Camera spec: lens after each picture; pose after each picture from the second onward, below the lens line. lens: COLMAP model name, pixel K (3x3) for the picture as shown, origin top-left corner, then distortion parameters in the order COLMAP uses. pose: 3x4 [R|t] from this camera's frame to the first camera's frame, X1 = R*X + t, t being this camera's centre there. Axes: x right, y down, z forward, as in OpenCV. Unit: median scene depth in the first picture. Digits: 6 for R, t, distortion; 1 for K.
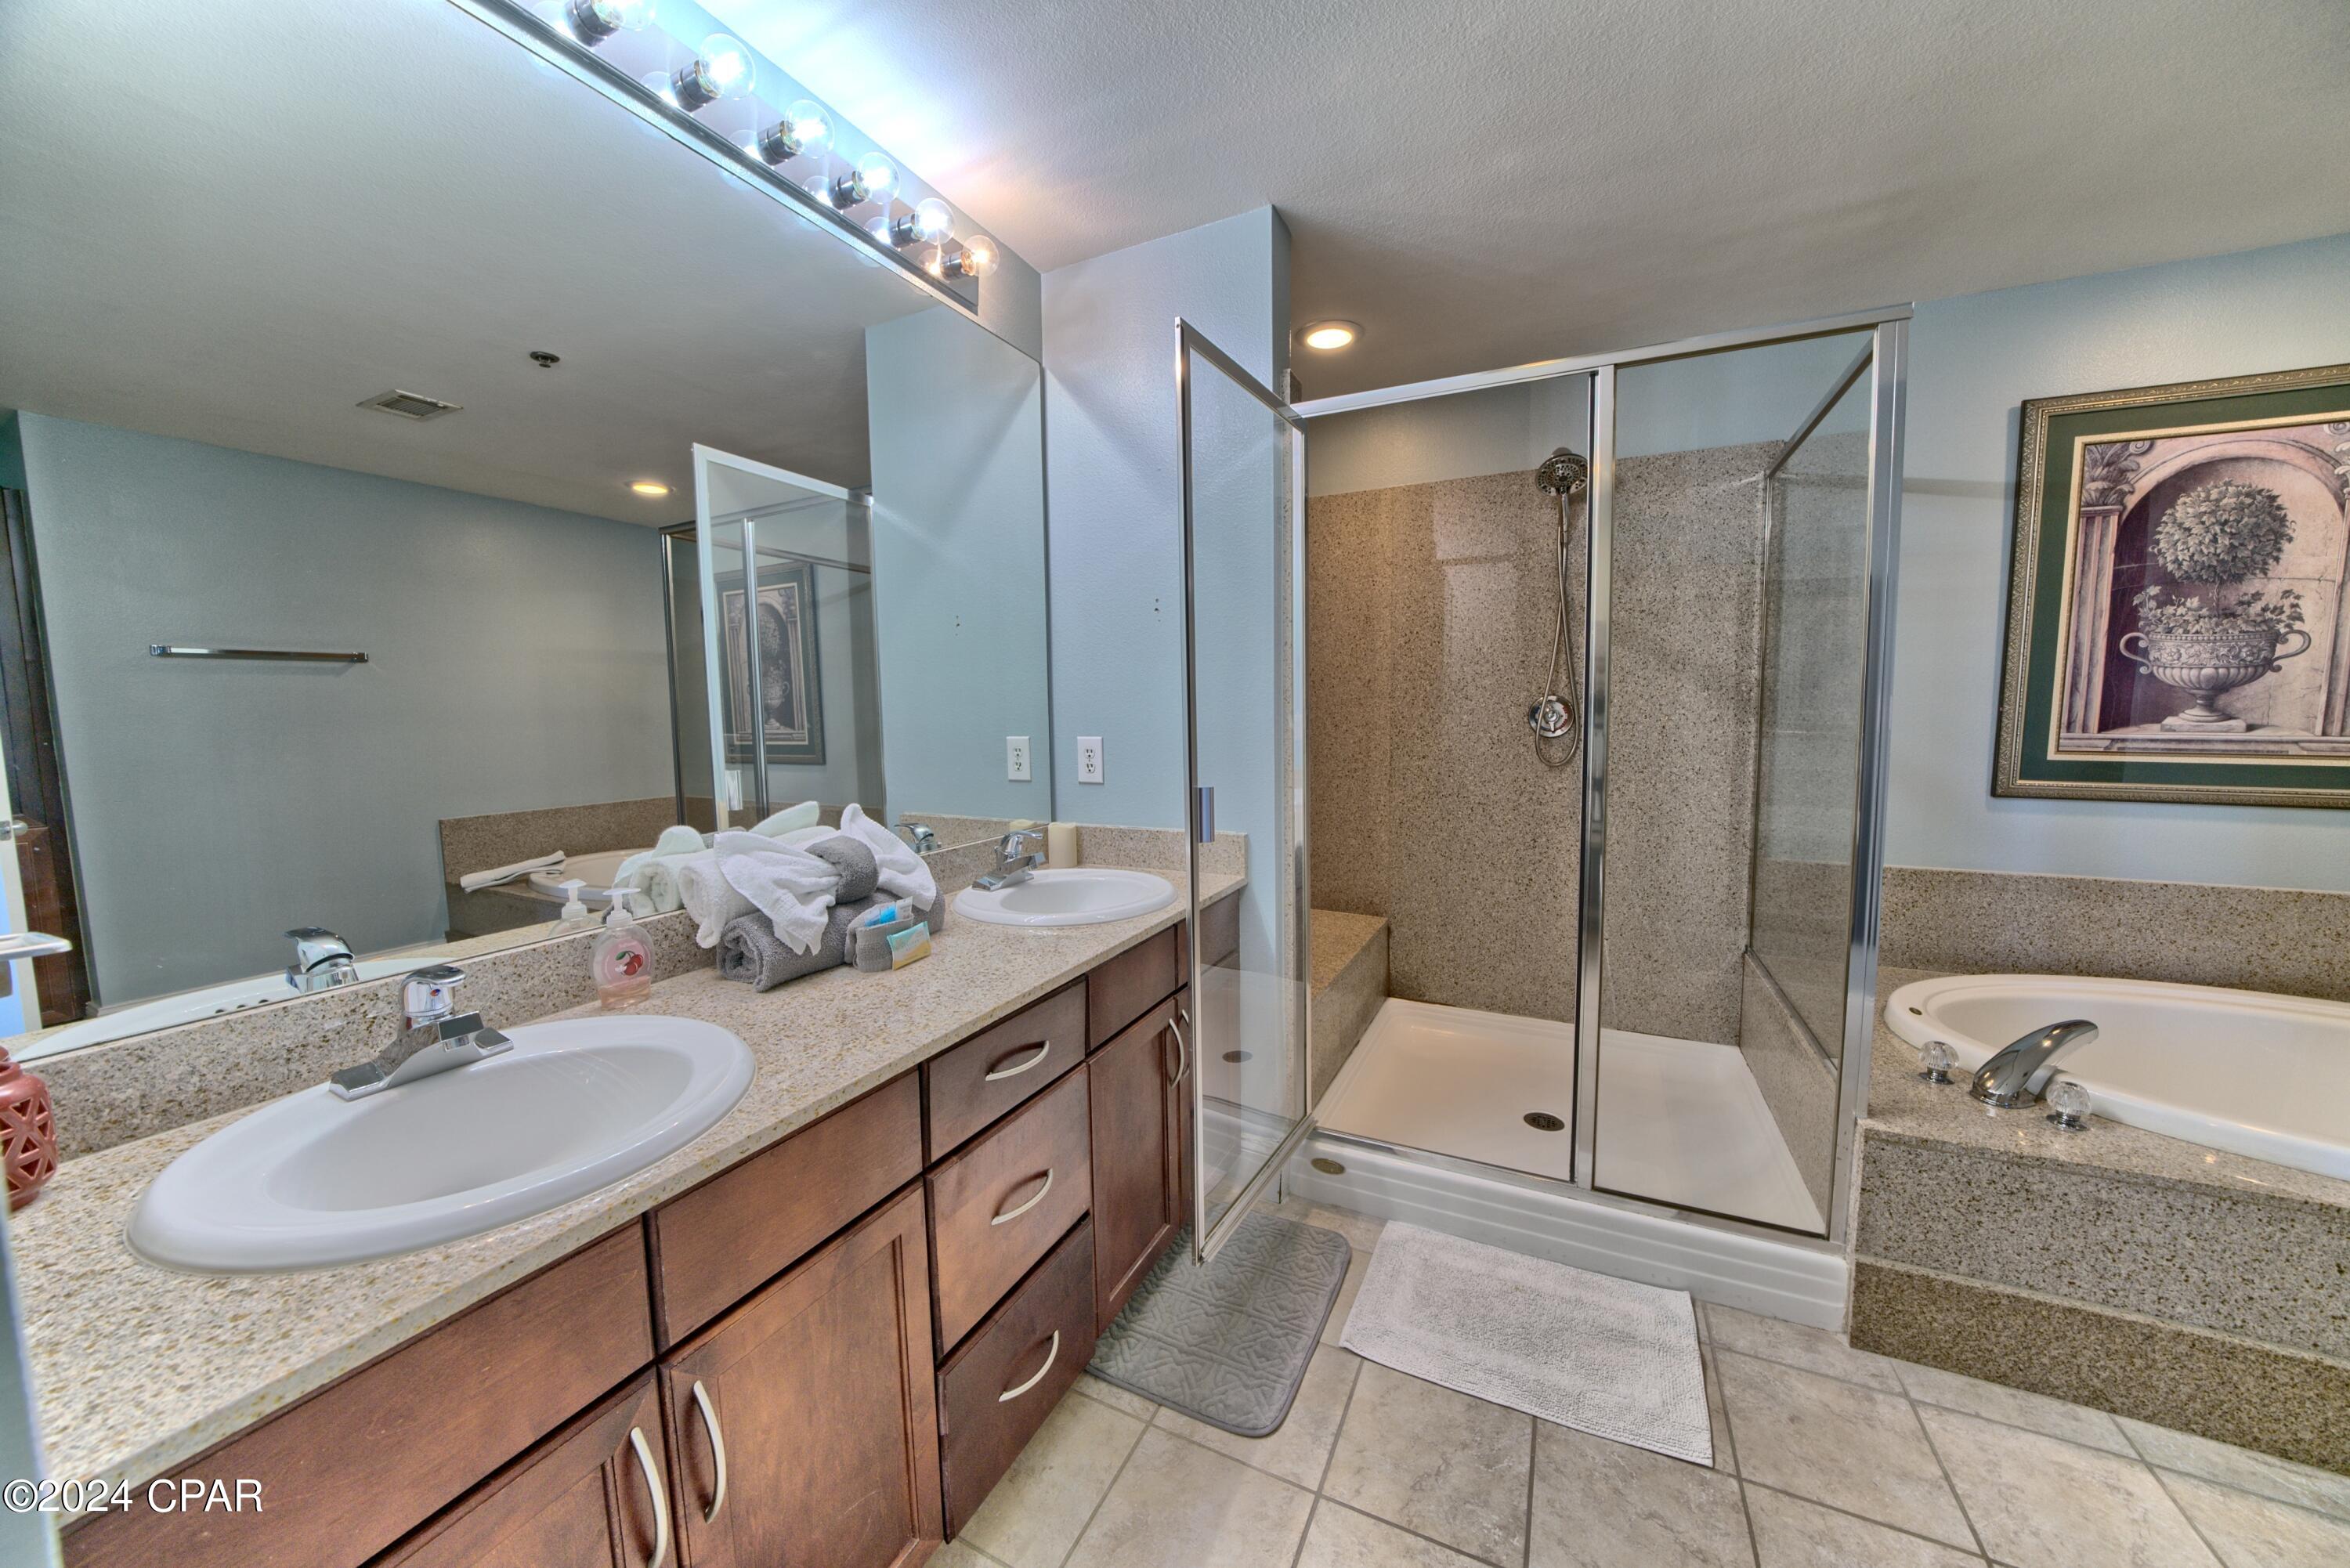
lens RADIAL K [[807.9, 0, 1174.8], [0, 807.9, 776.4], [0, 0, 1]] dist [-0.031591, 0.004533]
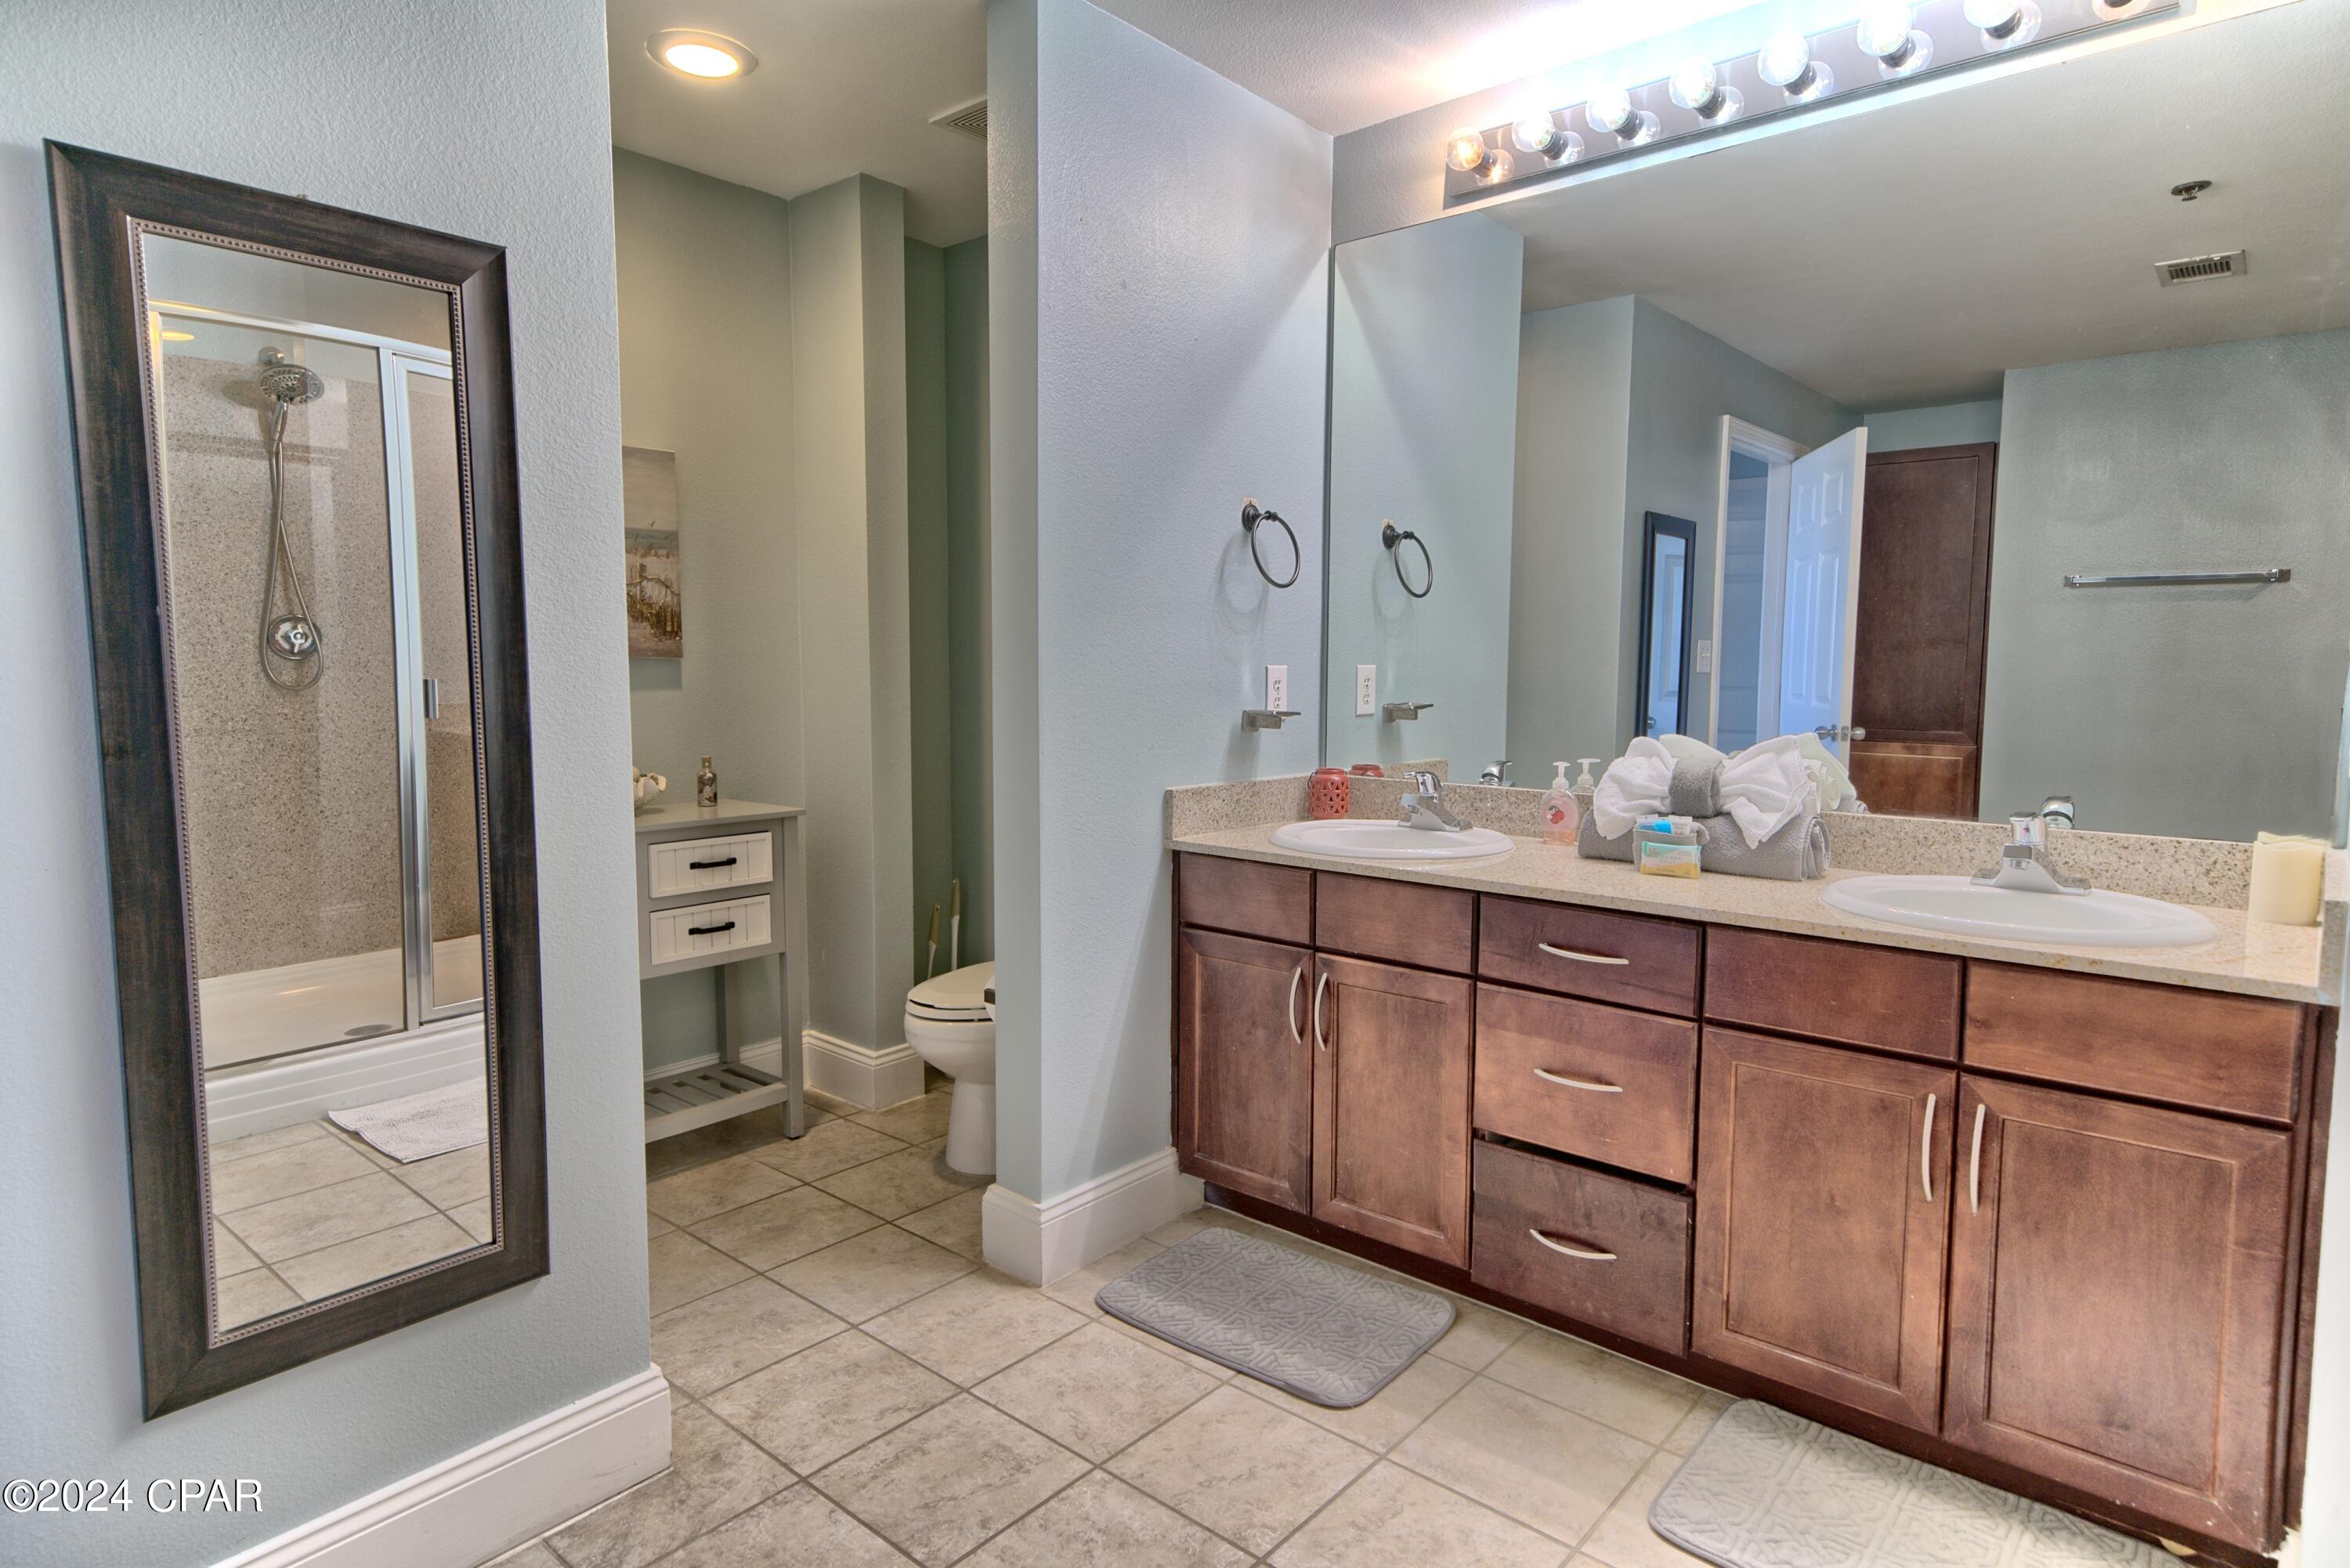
lens RADIAL K [[1300.3, 0, 1175.0], [0, 1300.3, 784.0], [0, 0, 1]] dist [0.021784, 0.000155]
pose [[-0.250660, 0.103608, -0.962515, 0.989867], [-0.089577, 0.987508, 0.129626, -0.033595], [0.963922, 0.118711, -0.238247, 0.519272]]
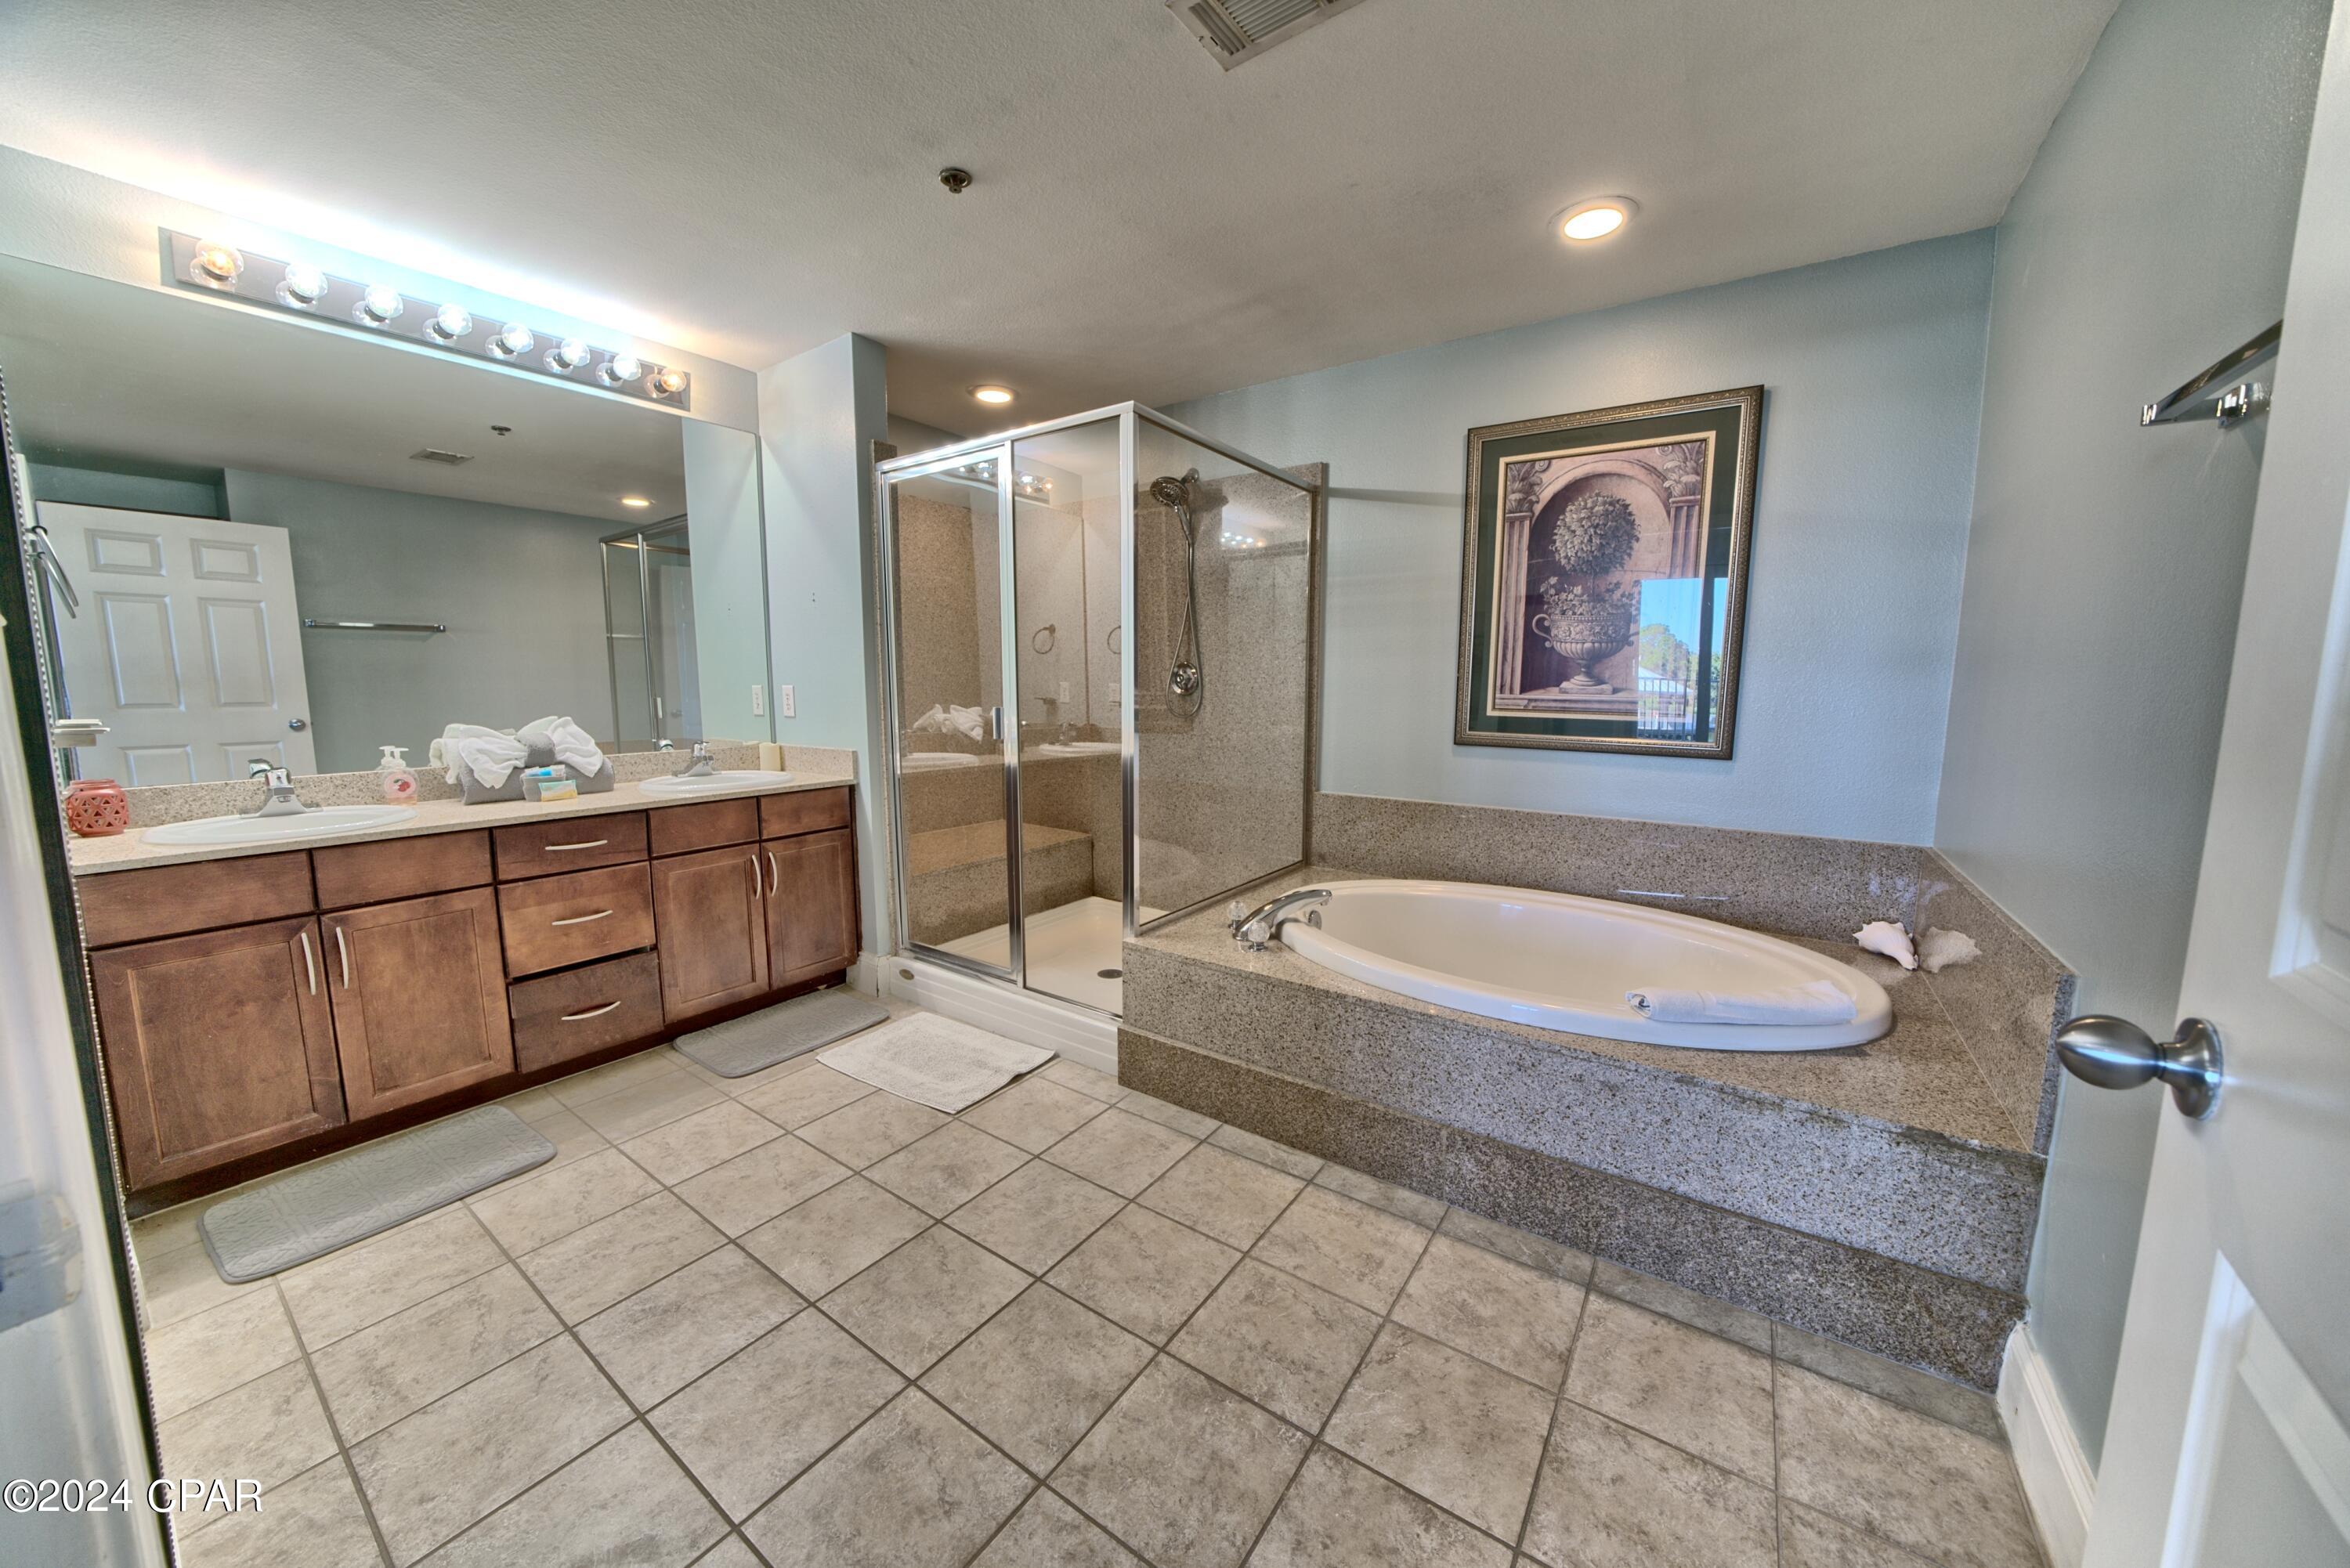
lens RADIAL K [[809.4, 0, 1178.7], [0, 809.4, 778.0], [0, 0, 1]] dist [-0.027703, 0.002539]
pose [[0.988763, 0.032826, -0.145842, 0.905266], [-0.027847, 0.998962, 0.036057, 0.051861], [0.146874, -0.031591, 0.988651, -0.401755]]
